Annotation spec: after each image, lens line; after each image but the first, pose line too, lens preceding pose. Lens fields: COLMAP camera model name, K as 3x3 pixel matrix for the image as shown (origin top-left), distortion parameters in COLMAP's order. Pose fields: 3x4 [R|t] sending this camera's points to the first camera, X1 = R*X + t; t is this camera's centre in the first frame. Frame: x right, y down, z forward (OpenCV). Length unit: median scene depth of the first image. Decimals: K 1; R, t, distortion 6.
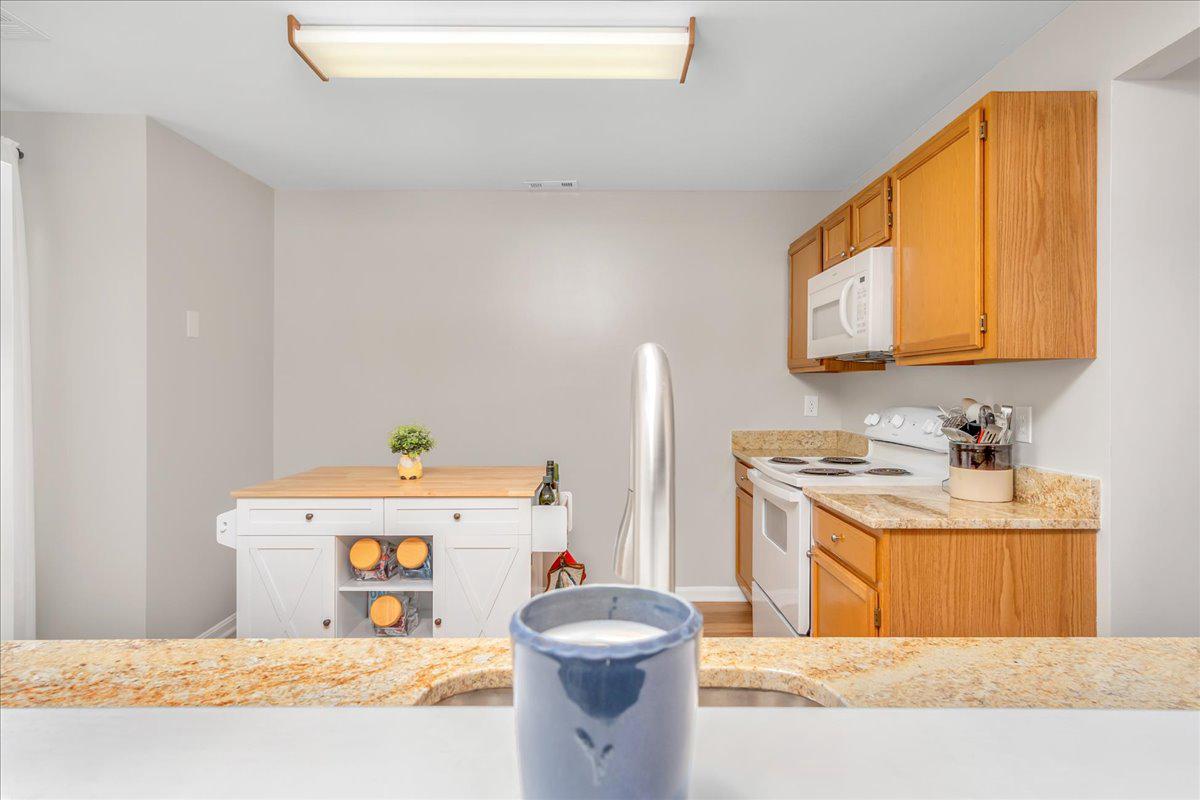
lens RADIAL K [[636.7, 0, 604.9], [0, 636.7, 382.1], [0, 0, 1]] dist [-0.000573, 0.000297]
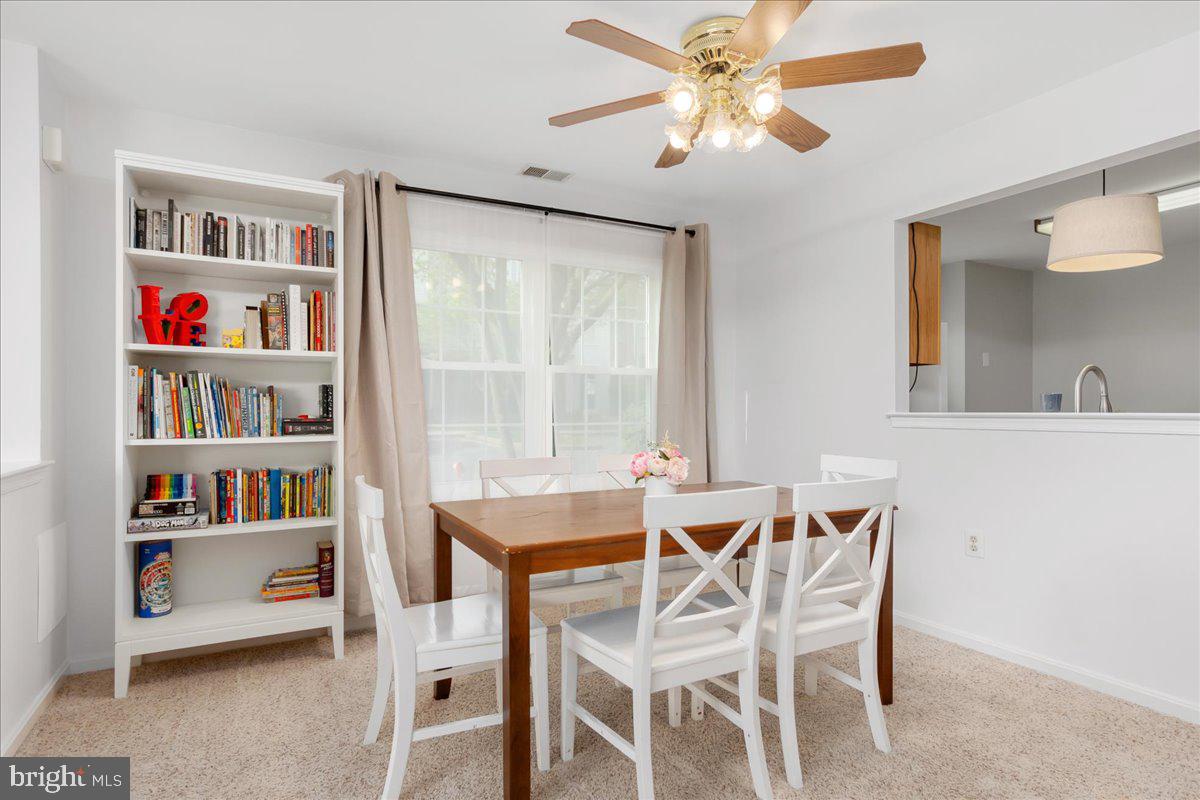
lens RADIAL K [[633.0, 0, 600.0], [0, 633.0, 400.0], [0, 0, 1]] dist [0.000655, -0.000738]
pose [[0.461764, -0.013092, -0.886906, 0.589999], [0.008558, 0.999910, -0.010305, 0.056265], [0.886962, -0.002832, 0.461834, -1.073309]]
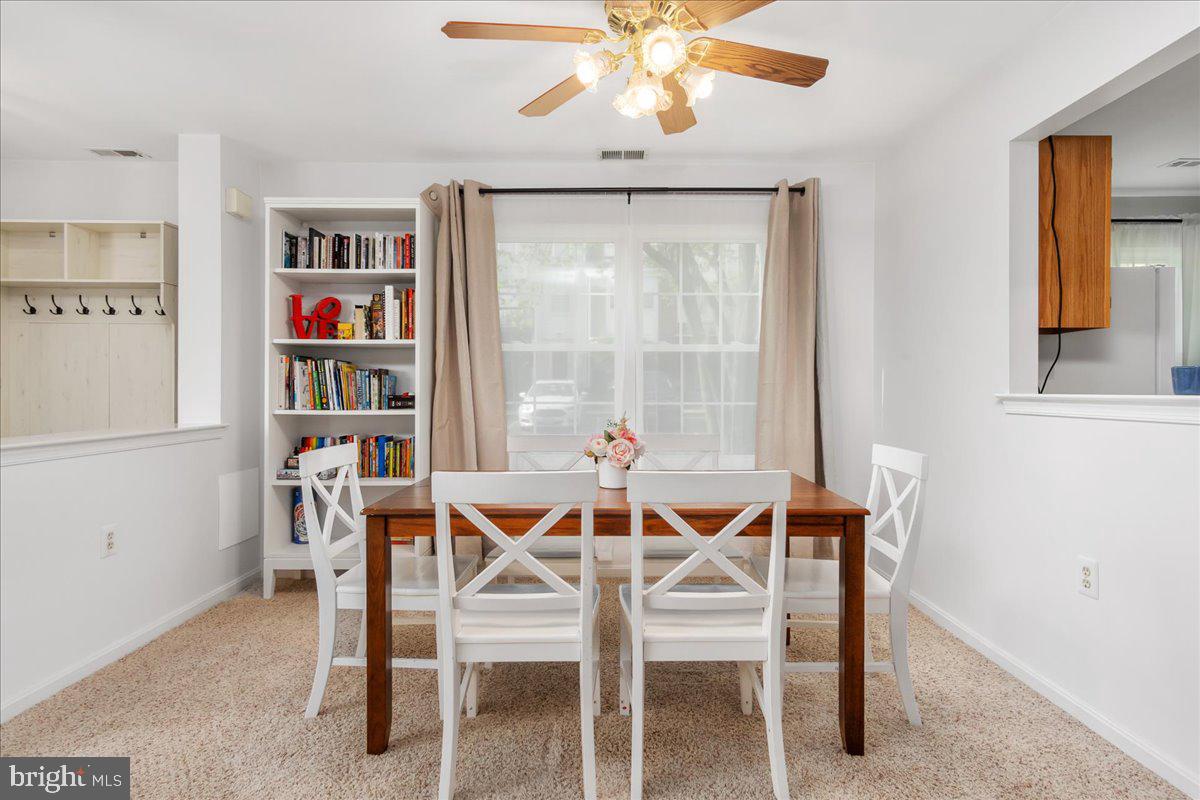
lens RADIAL K [[636.7, 0, 604.9], [0, 636.7, 382.1], [0, 0, 1]] dist [-0.000573, 0.000297]
pose [[-0.005024, -0.006268, -0.999968, 0.715298], [0.007335, 0.999953, -0.006304, 0.056177], [0.999960, -0.007366, -0.004978, -0.566851]]
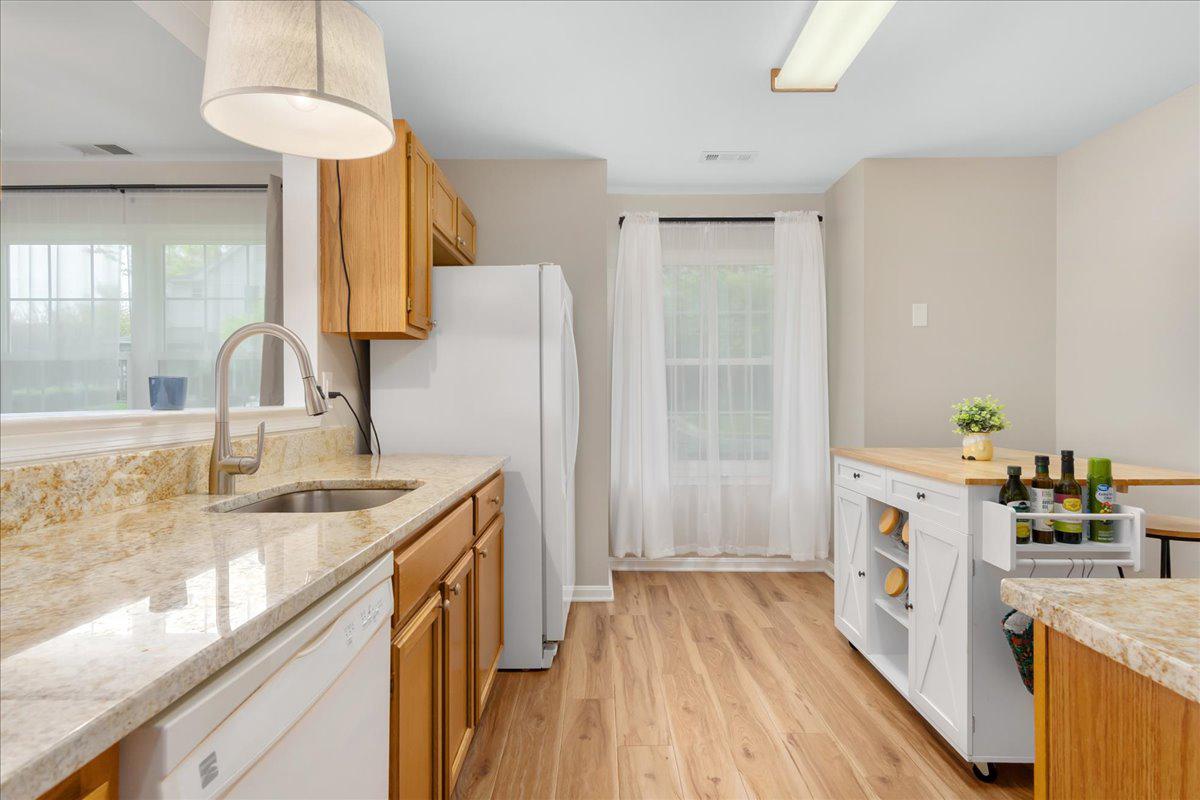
lens RADIAL K [[633.0, 0, 600.0], [0, 633.0, 400.0], [0, 0, 1]] dist [0.000655, -0.000738]
pose [[-0.021038, 0.005558, -0.999763, 0.594424], [0.006874, 0.999962, 0.005415, 0.060986], [0.999755, -0.006759, -0.021075, 0.507365]]
